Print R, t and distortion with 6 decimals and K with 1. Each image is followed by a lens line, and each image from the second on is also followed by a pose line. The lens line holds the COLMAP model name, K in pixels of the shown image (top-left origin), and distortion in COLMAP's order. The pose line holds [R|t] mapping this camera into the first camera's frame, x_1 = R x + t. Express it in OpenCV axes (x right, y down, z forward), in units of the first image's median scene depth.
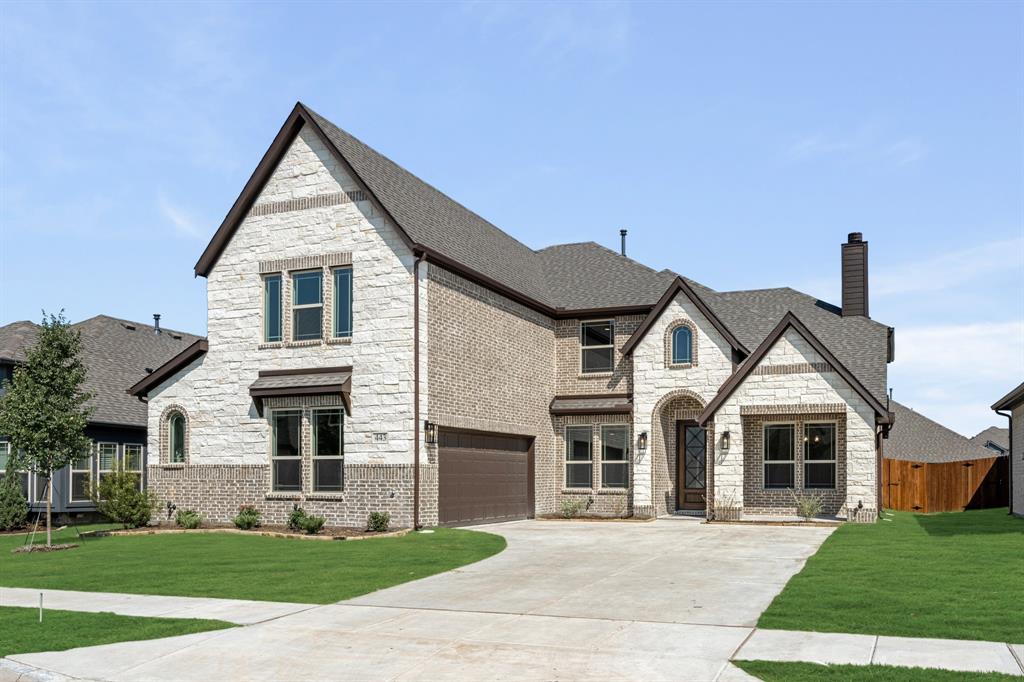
lens RADIAL K [[434.6, 0, 512.3], [0, 434.6, 340.8], [0, 0, 1]] dist [-0.001434, -0.000729]
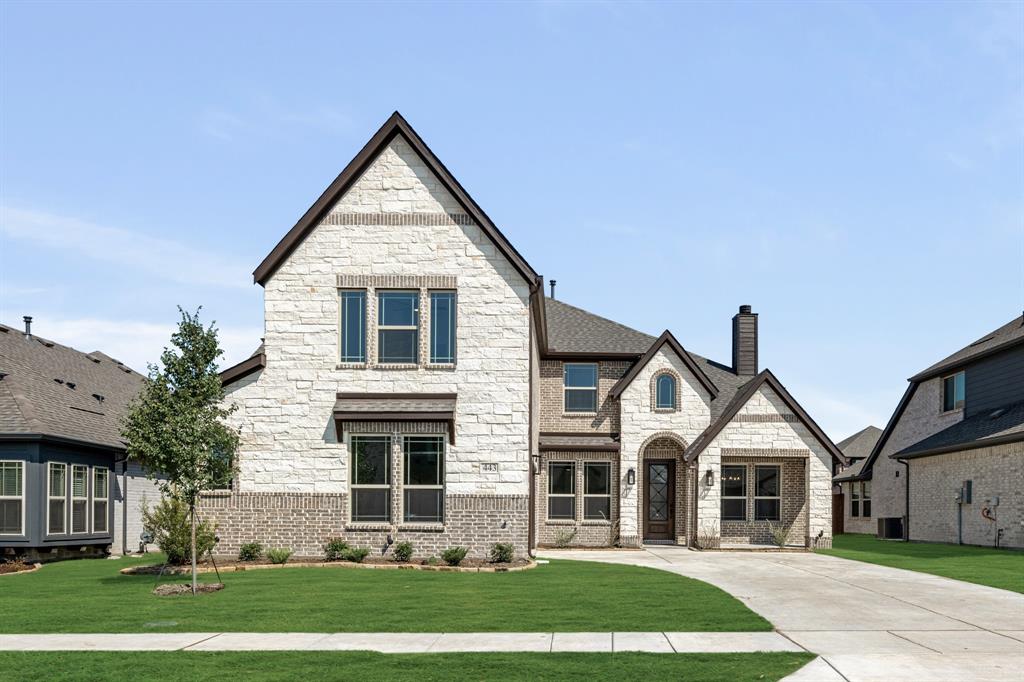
lens RADIAL K [[417.0, 0, 512.2], [0, 417.0, 381.8], [0, 0, 1]] dist [-0.002027, 0.000061]
pose [[0.978658, 0.067005, 0.194265, -0.365824], [-0.068406, 0.997657, 0.000501, 0.019476], [-0.193776, -0.013779, 0.980949, 0.051029]]
